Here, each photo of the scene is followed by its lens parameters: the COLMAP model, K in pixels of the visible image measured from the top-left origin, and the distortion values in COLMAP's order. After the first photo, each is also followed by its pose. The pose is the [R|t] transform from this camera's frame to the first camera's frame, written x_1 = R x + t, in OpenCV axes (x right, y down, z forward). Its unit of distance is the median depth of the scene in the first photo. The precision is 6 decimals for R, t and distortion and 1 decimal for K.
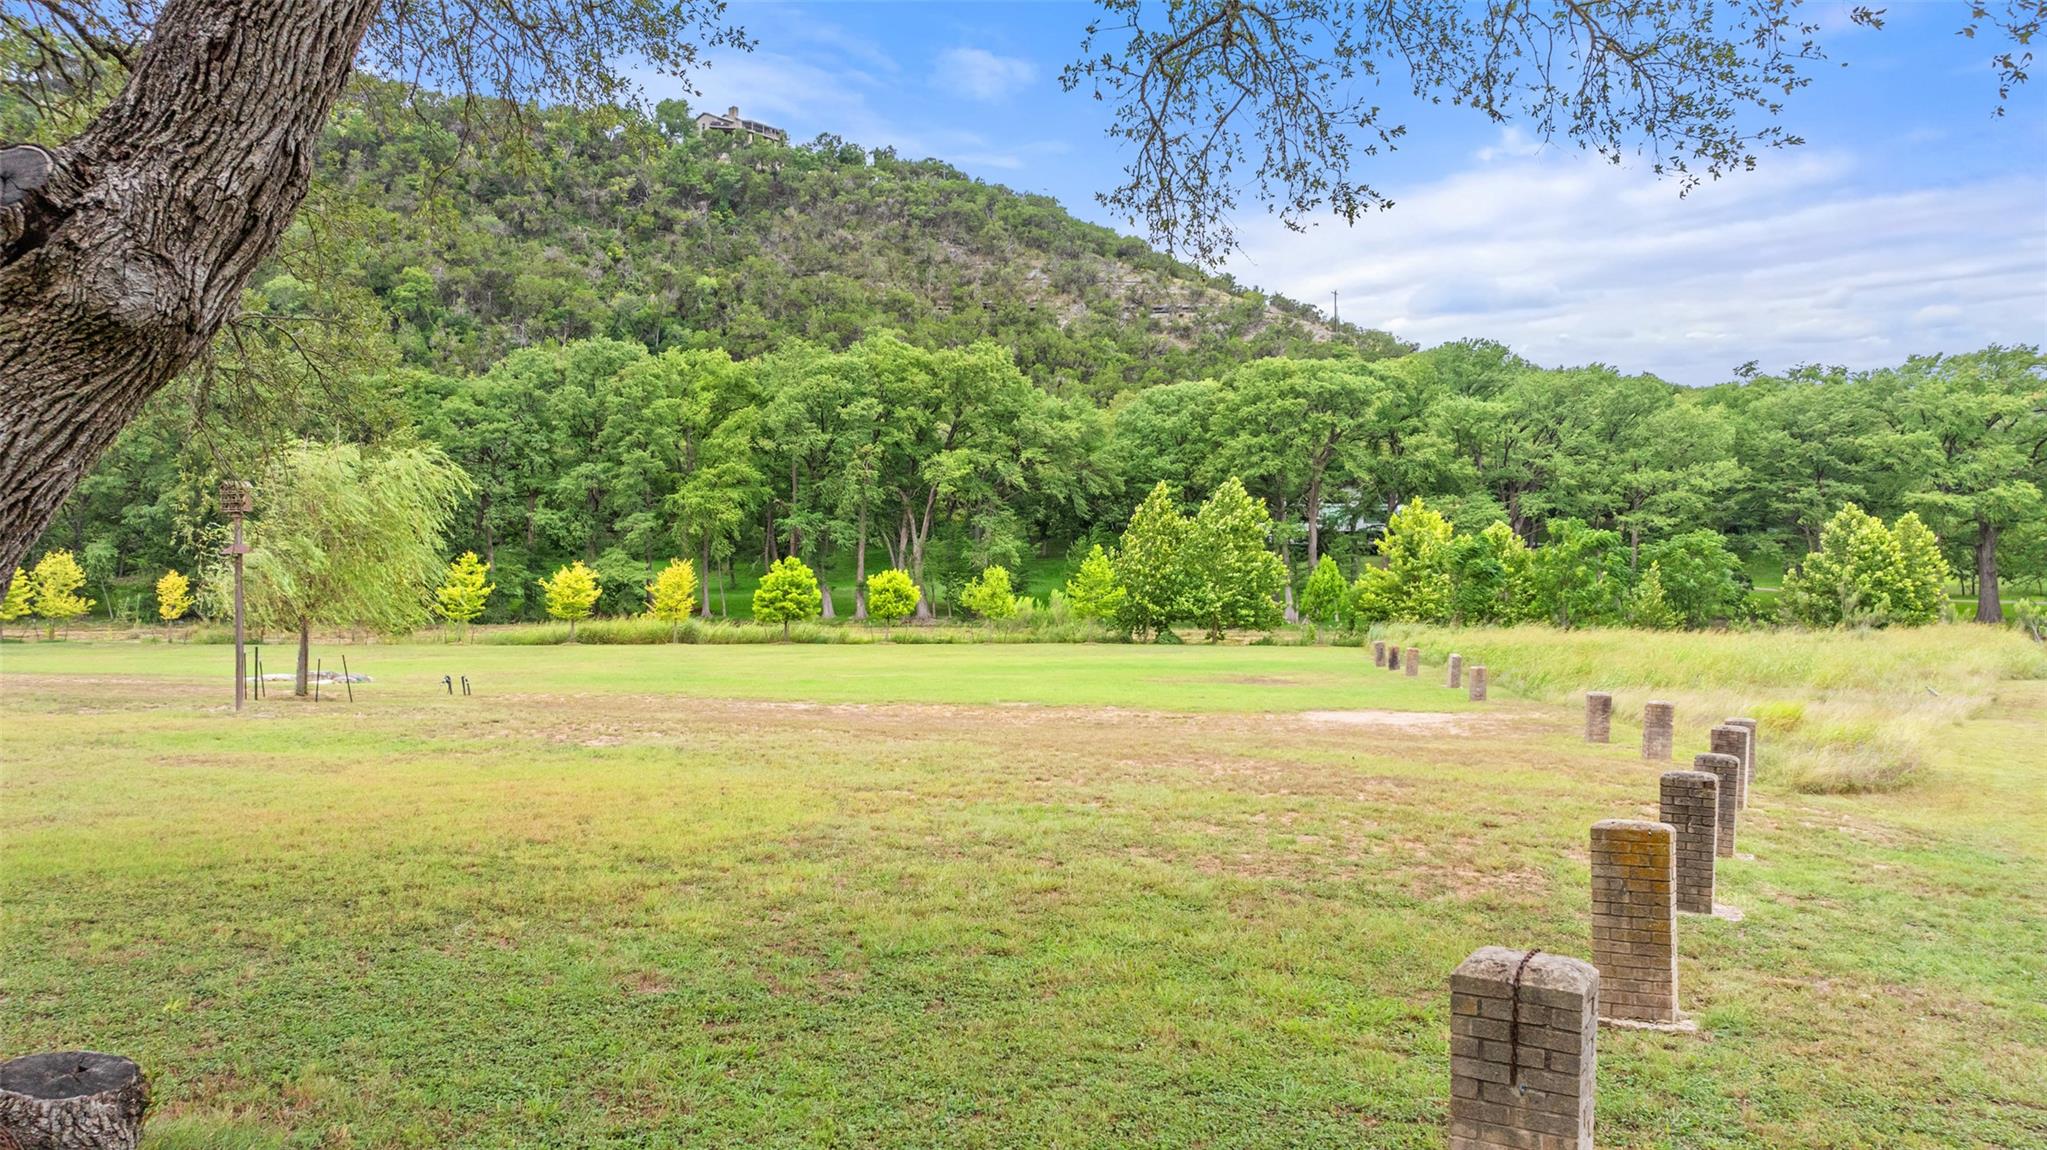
lens RADIAL K [[1447.4, 0, 1027.8], [0, 1447.4, 570.9], [0, 0, 1]] dist [-0.012891, -0.003716]
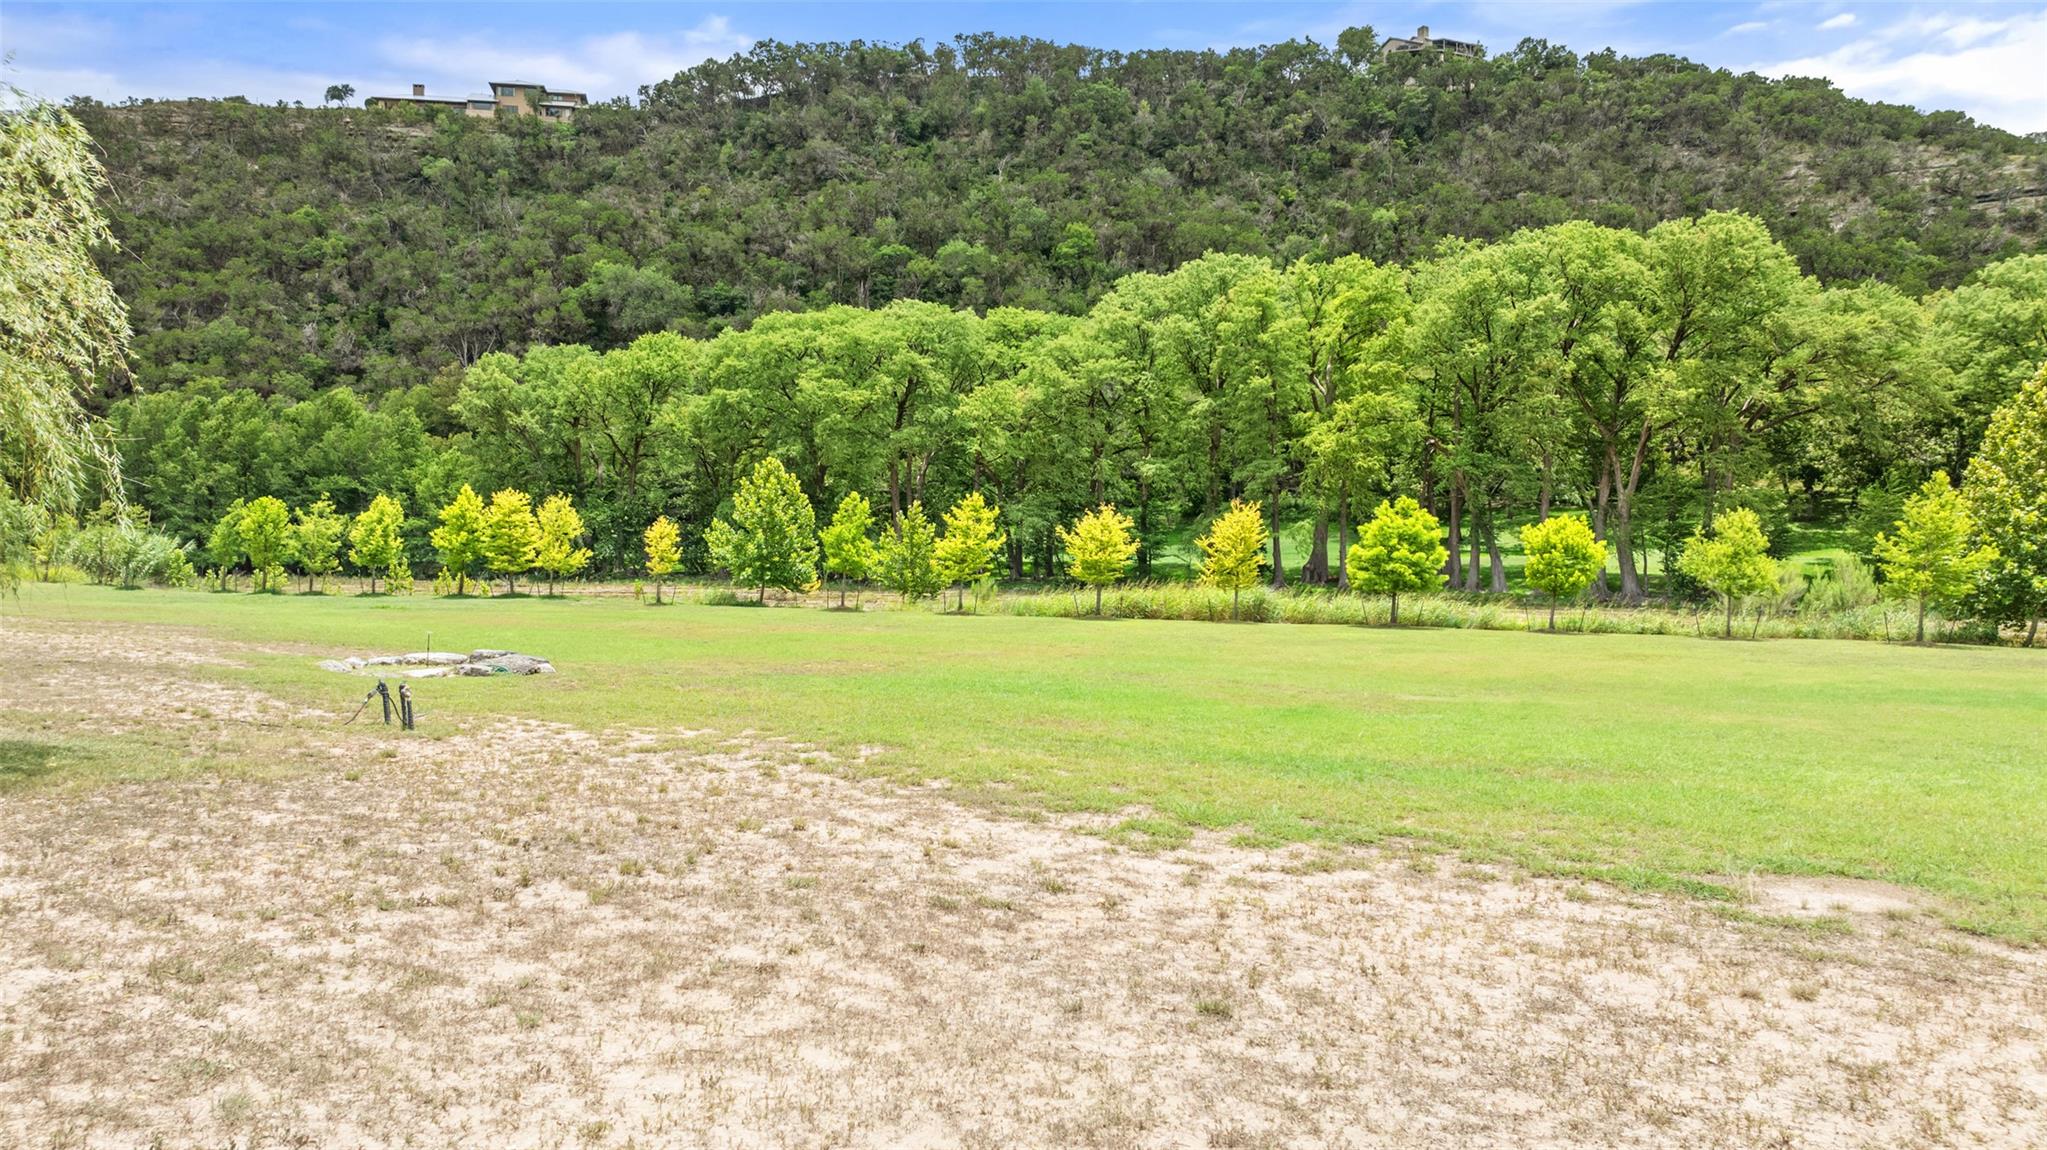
lens RADIAL K [[1467.0, 0, 1023.5], [0, 1467.0, 575.0], [0, 0, 1]] dist [-0.041757, 0.047932]
pose [[0.888180, 0.016748, -0.459190, -0.005083], [-0.007699, 0.999738, 0.021571, 0.007686], [0.459431, -0.015623, 0.888076, 0.187741]]
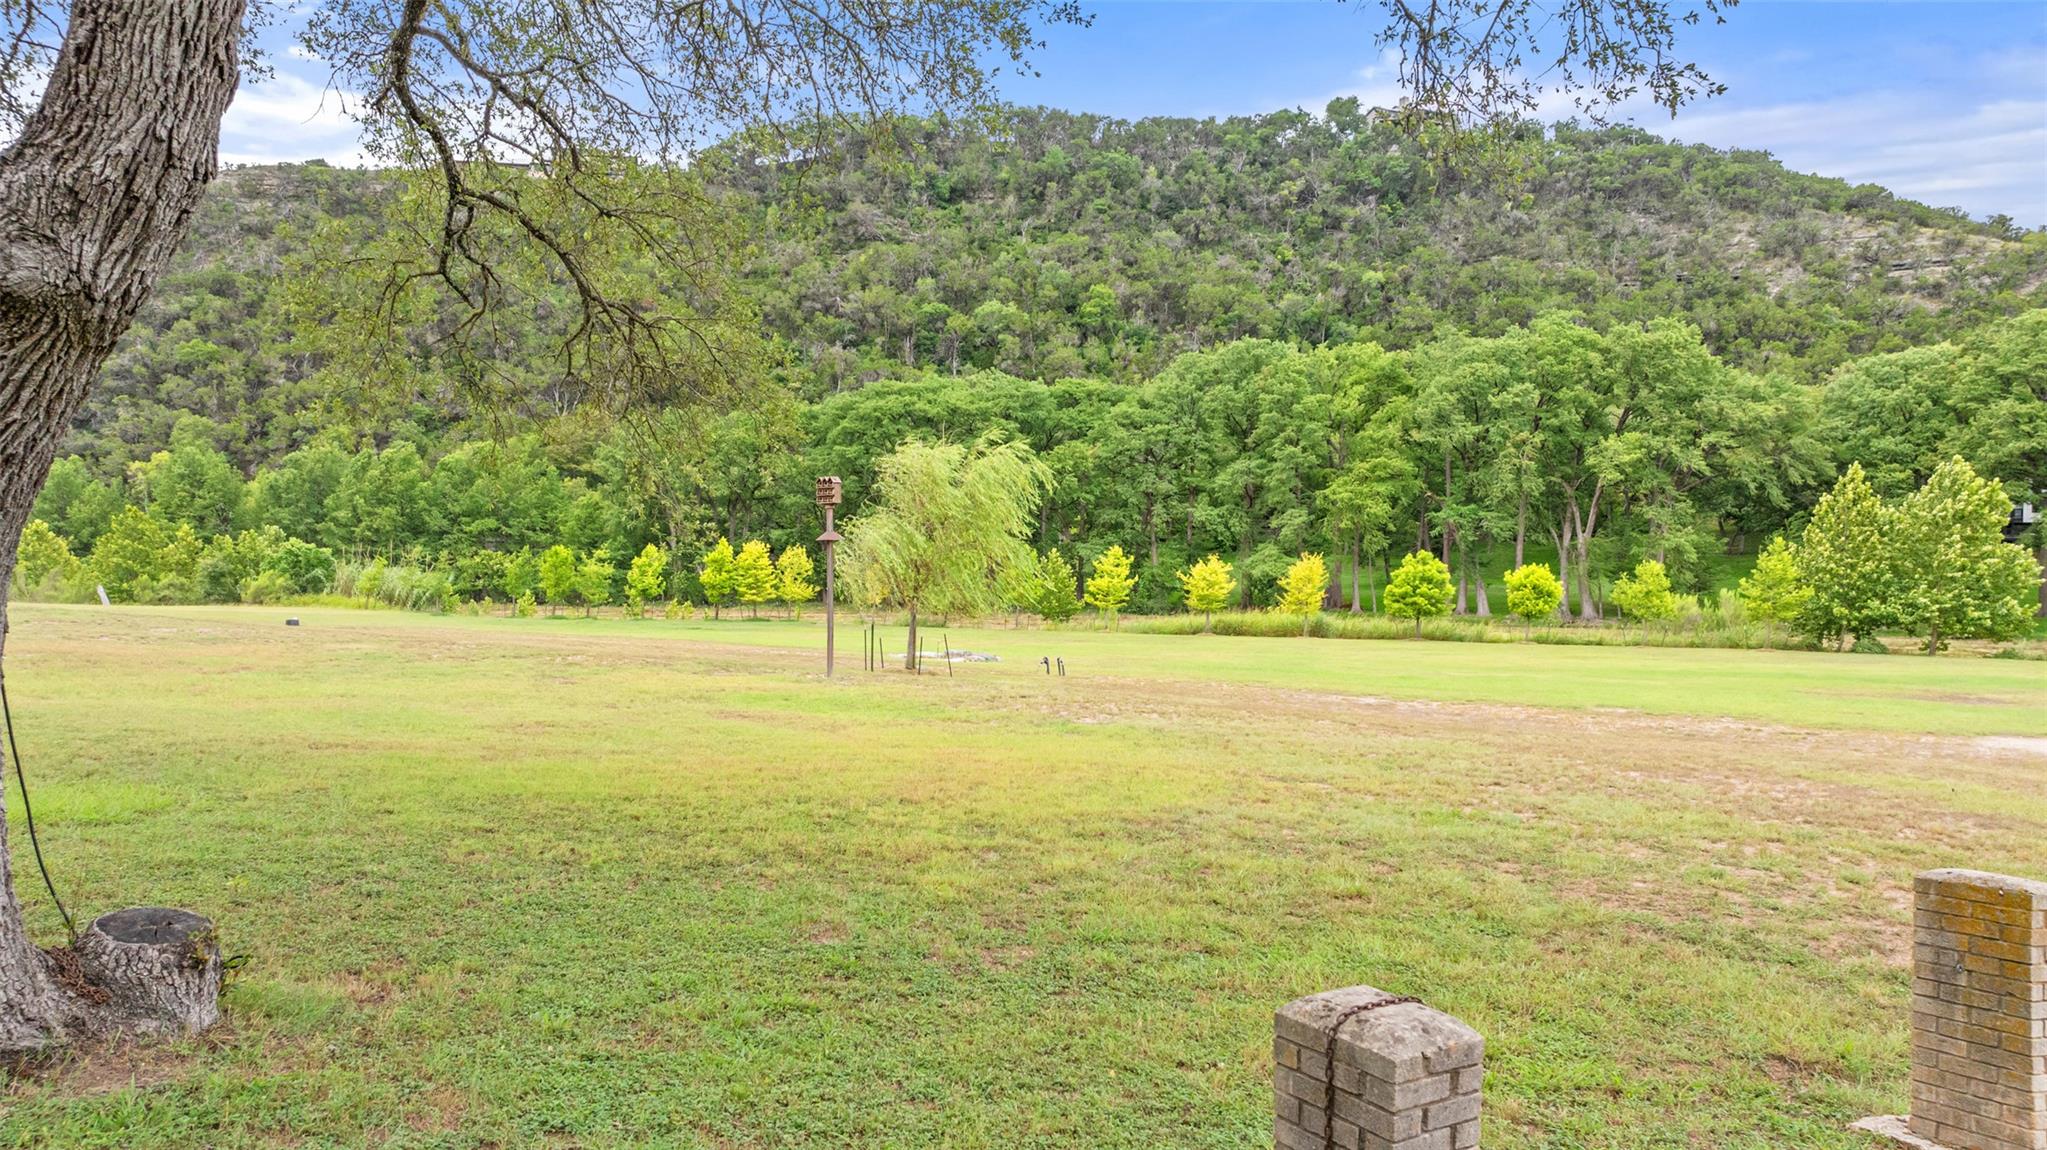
lens RADIAL K [[1447.4, 0, 1027.8], [0, 1447.4, 570.9], [0, 0, 1]] dist [-0.012891, -0.003716]
pose [[0.895554, 0.007272, -0.444894, 0.017872], [-0.006464, 0.999974, 0.003334, 0.001324], [0.444907, -0.000110, 0.895577, 0.008243]]
